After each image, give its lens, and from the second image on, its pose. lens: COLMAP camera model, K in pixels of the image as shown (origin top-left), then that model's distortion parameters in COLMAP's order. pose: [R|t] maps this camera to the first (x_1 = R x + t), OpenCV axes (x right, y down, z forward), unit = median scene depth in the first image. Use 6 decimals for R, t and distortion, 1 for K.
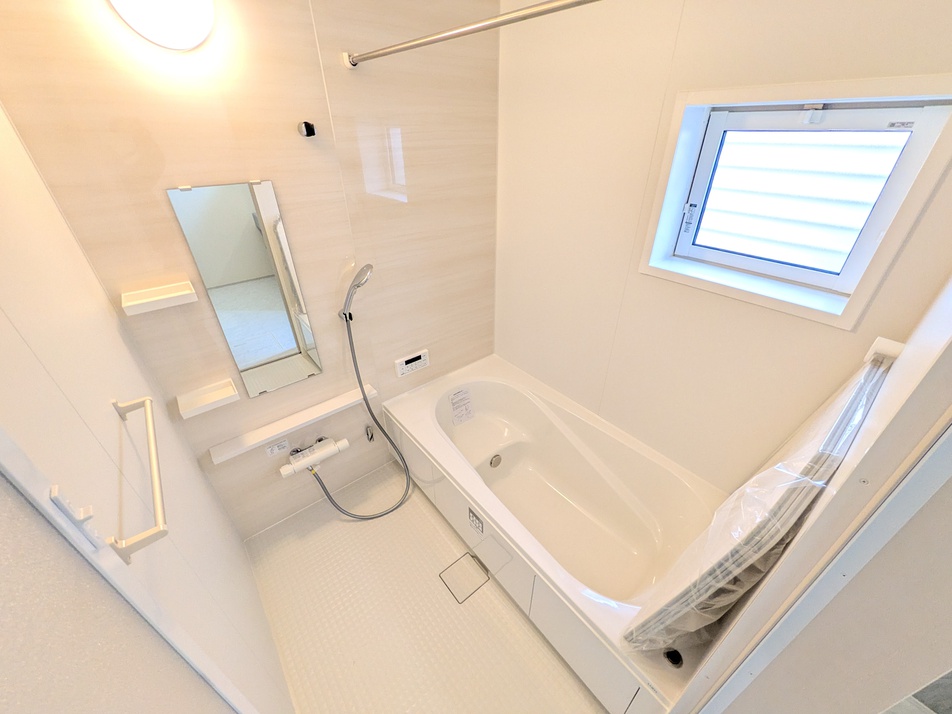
lens RADIAL K [[377.4, 0, 480.4], [0, 377.4, 354.7], [0, 0, 1]] dist [-0.002705, 0.000053]
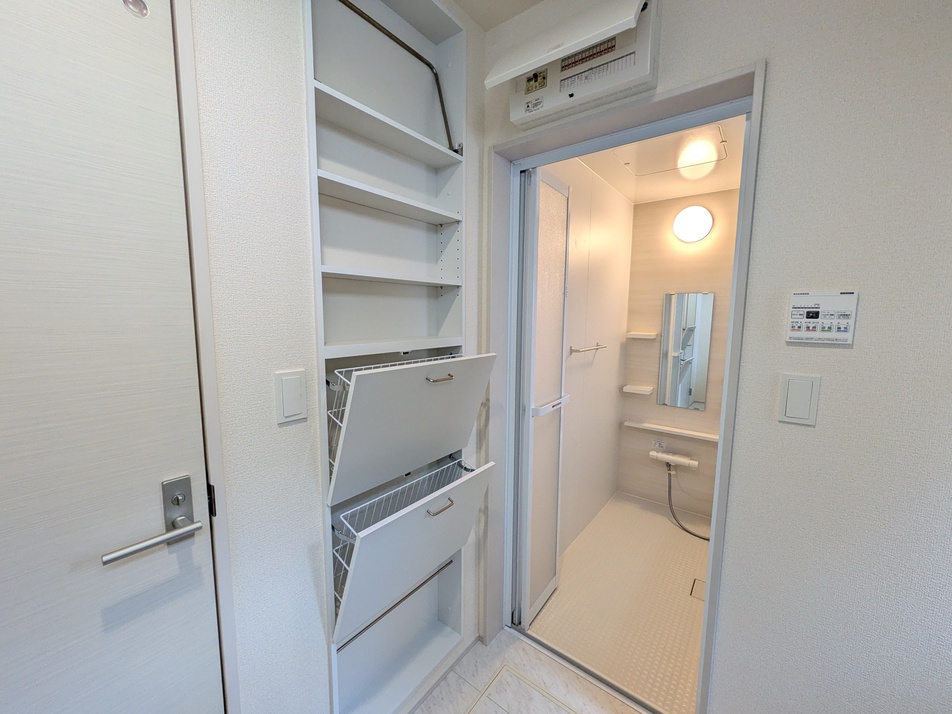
lens RADIAL K [[377.4, 0, 473.9], [0, 377.4, 356.6], [0, 0, 1]] dist [-0.002705, 0.000053]
pose [[0.216856, 0.113736, -0.969555, 0.752968], [-0.520274, 0.853845, -0.016205, 0.336563], [0.826007, 0.507949, 0.244336, -0.221112]]
